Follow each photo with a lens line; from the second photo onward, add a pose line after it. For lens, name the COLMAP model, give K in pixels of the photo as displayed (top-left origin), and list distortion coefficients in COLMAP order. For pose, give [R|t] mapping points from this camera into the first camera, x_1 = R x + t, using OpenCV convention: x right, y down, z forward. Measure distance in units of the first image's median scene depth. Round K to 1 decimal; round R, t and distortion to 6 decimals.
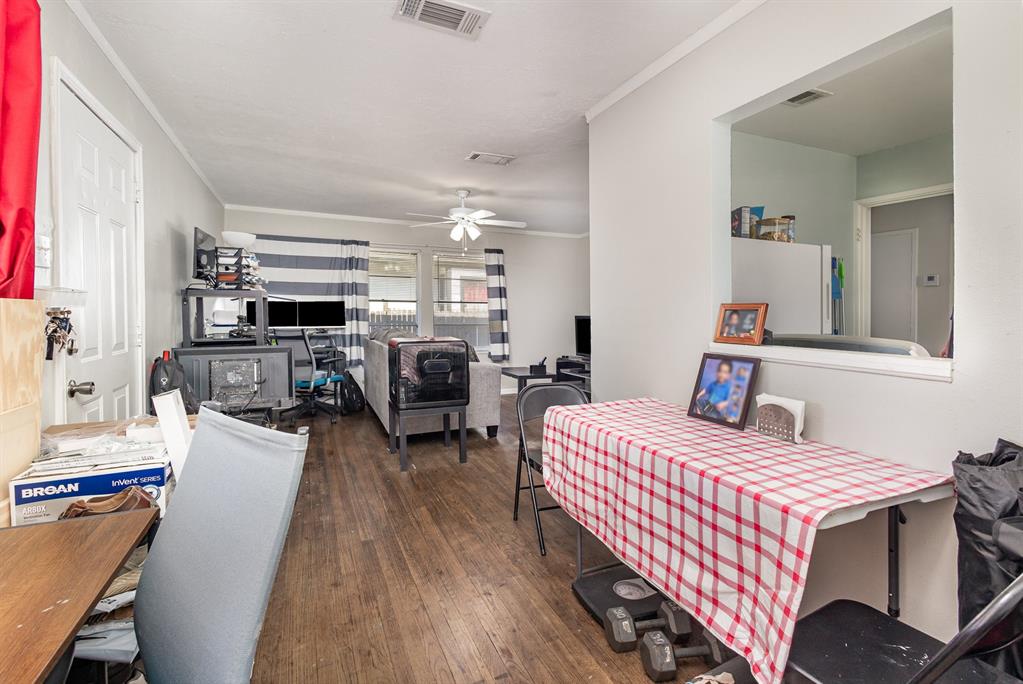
lens RADIAL K [[478.0, 0, 511.5], [0, 478.0, 342.0], [0, 0, 1]] dist [0.001033, 0.000033]
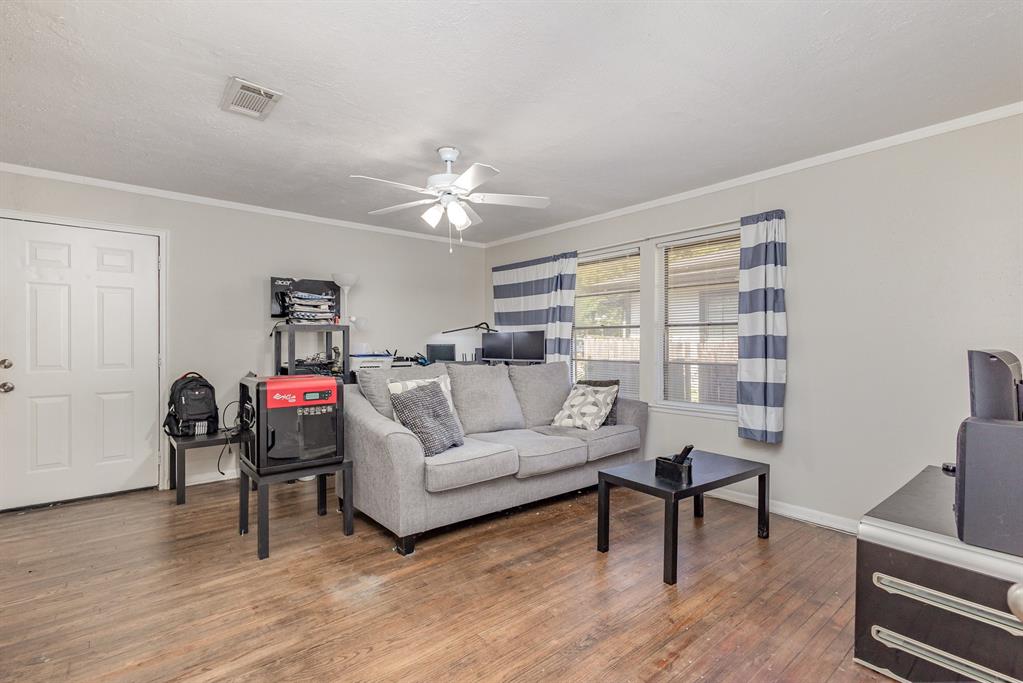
lens RADIAL K [[471.7, 0, 511.2], [0, 471.7, 333.1], [0, 0, 1]] dist [0.002513, 0.000240]
pose [[0.290571, -0.028742, -0.956422, 0.382667], [-0.056165, 0.997313, -0.047034, -0.037367], [0.955204, 0.067384, 0.288176, 0.680720]]
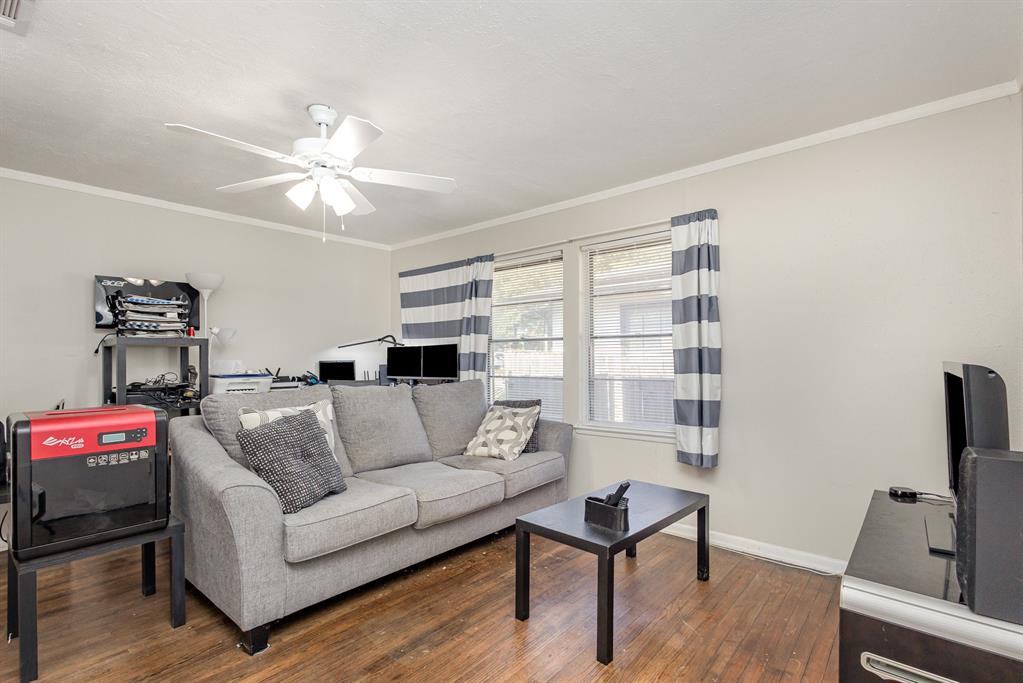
lens RADIAL K [[478.0, 0, 511.5], [0, 478.0, 341.5], [0, 0, 1]] dist [0.001033, 0.000033]
pose [[0.441753, -0.041917, -0.896157, 0.309831], [-0.042009, 0.996846, -0.067334, -0.041525], [0.896152, 0.067392, 0.438599, 0.722943]]
